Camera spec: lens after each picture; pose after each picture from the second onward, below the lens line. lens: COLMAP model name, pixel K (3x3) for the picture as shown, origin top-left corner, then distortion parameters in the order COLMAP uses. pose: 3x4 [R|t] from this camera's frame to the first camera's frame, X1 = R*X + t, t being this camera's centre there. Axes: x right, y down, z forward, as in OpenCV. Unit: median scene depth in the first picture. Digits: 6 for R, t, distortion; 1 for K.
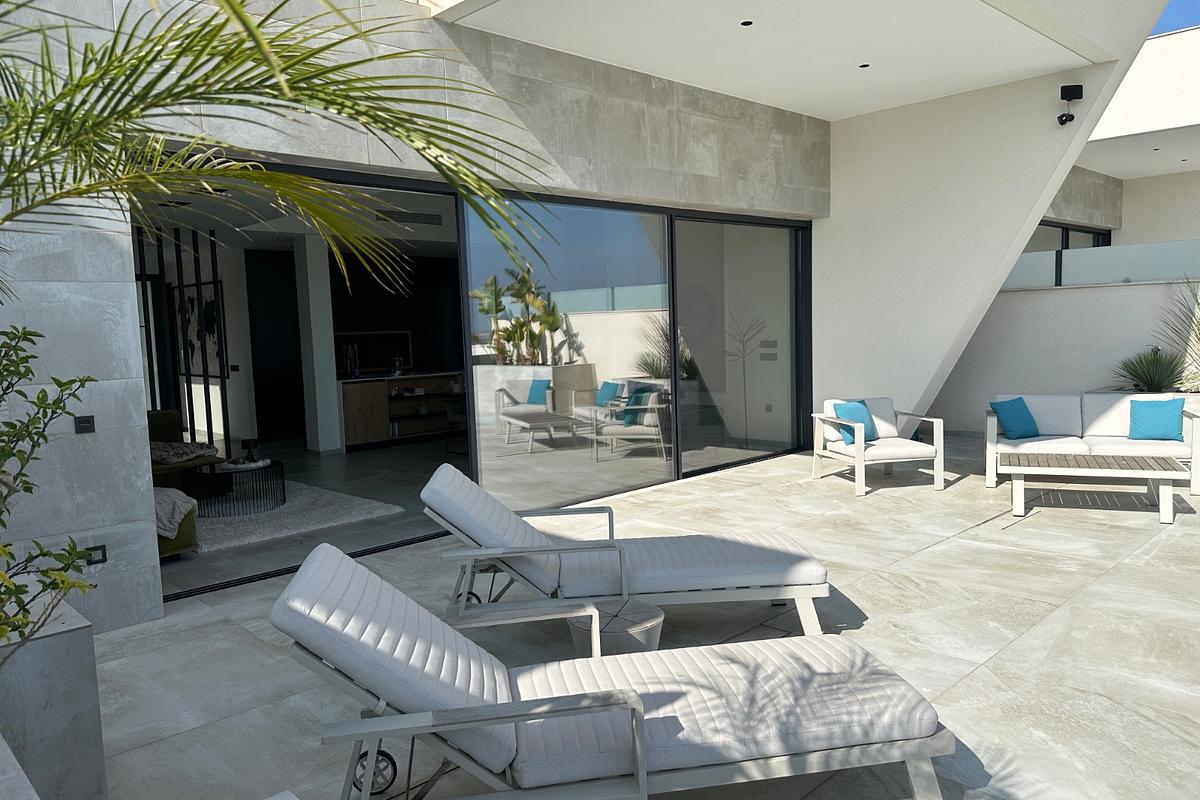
lens RADIAL K [[841.0, 0, 600.0], [0, 841.0, 400.0], [0, 0, 1]] dist [0.060570, -0.090303]
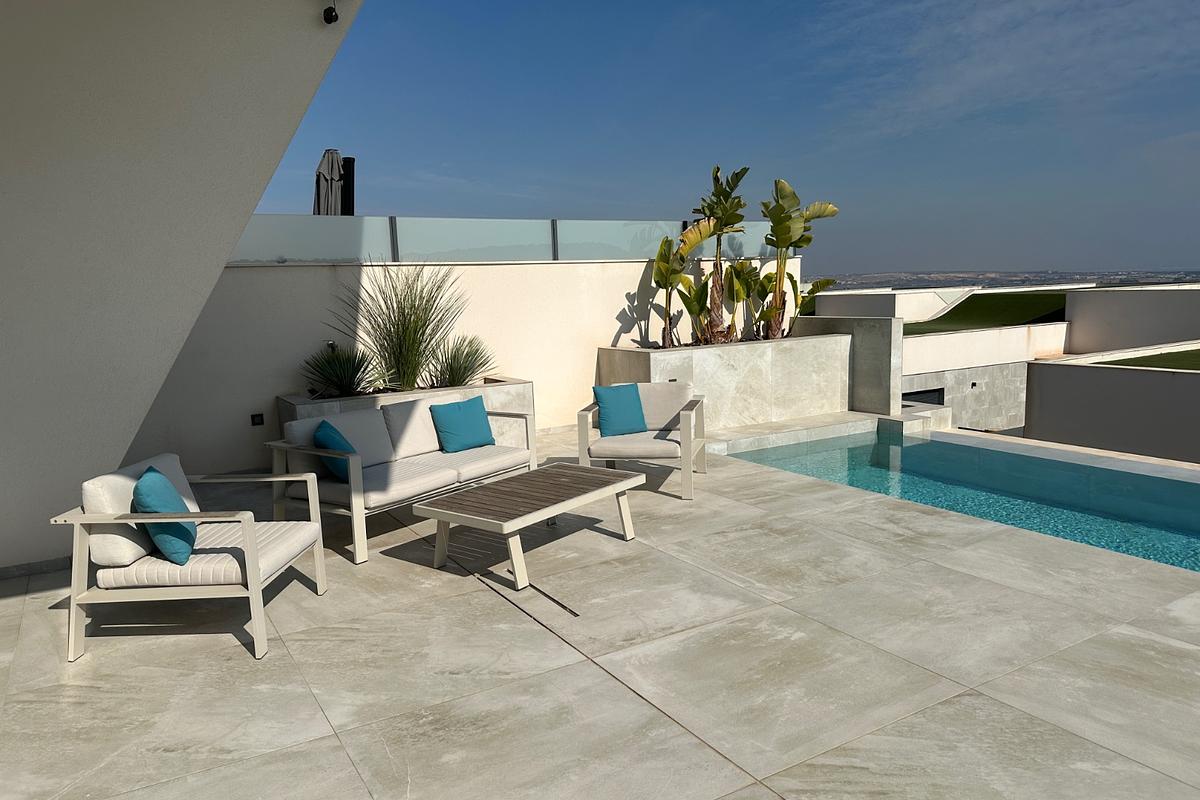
lens RADIAL K [[841.0, 0, 600.0], [0, 841.0, 400.0], [0, 0, 1]] dist [0.060570, -0.090303]
pose [[0.232546, -0.106489, 0.966738, -0.157251], [0.110473, 0.990447, 0.082527, -0.076012], [-0.966291, 0.087607, 0.242089, 0.968908]]
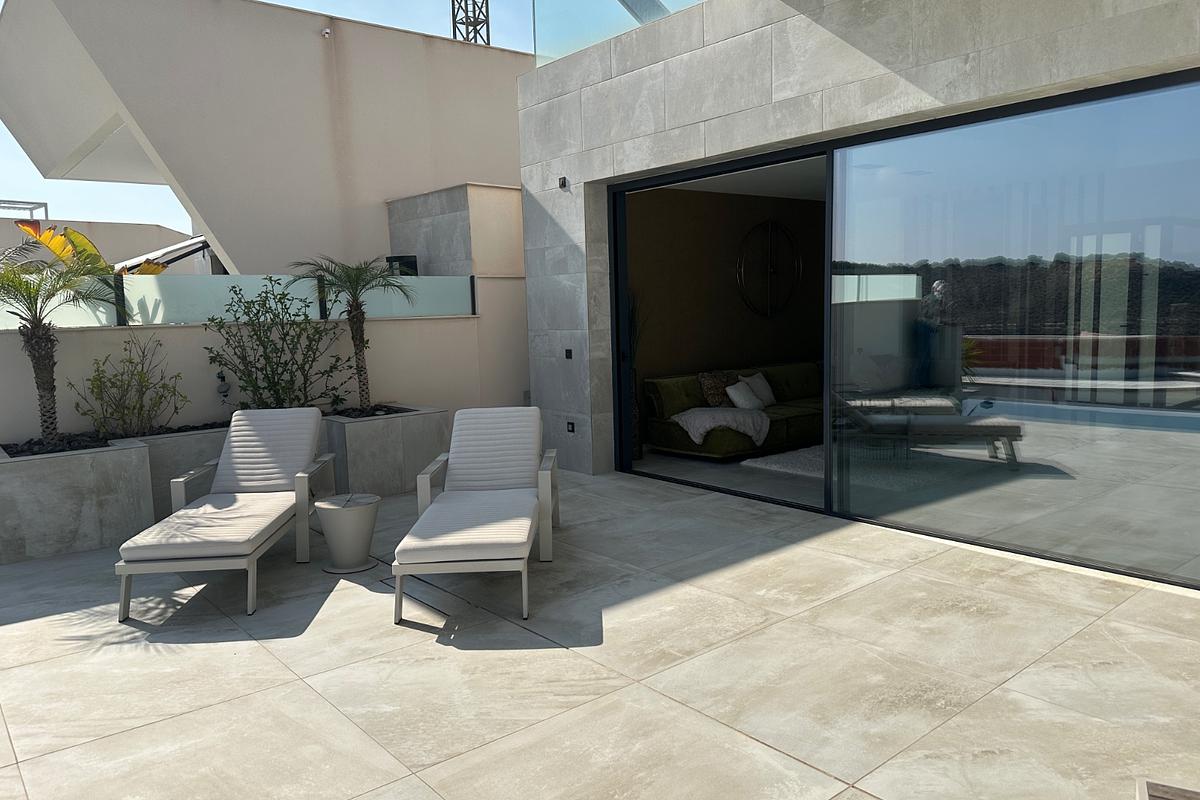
lens RADIAL K [[841.0, 0, 600.0], [0, 841.0, 400.0], [0, 0, 1]] dist [0.060570, -0.090303]
pose [[-0.077570, 0.149166, -0.985765, 0.988922], [-0.053334, 0.986707, 0.153506, -0.129321], [0.995559, 0.064483, -0.068584, 1.023210]]
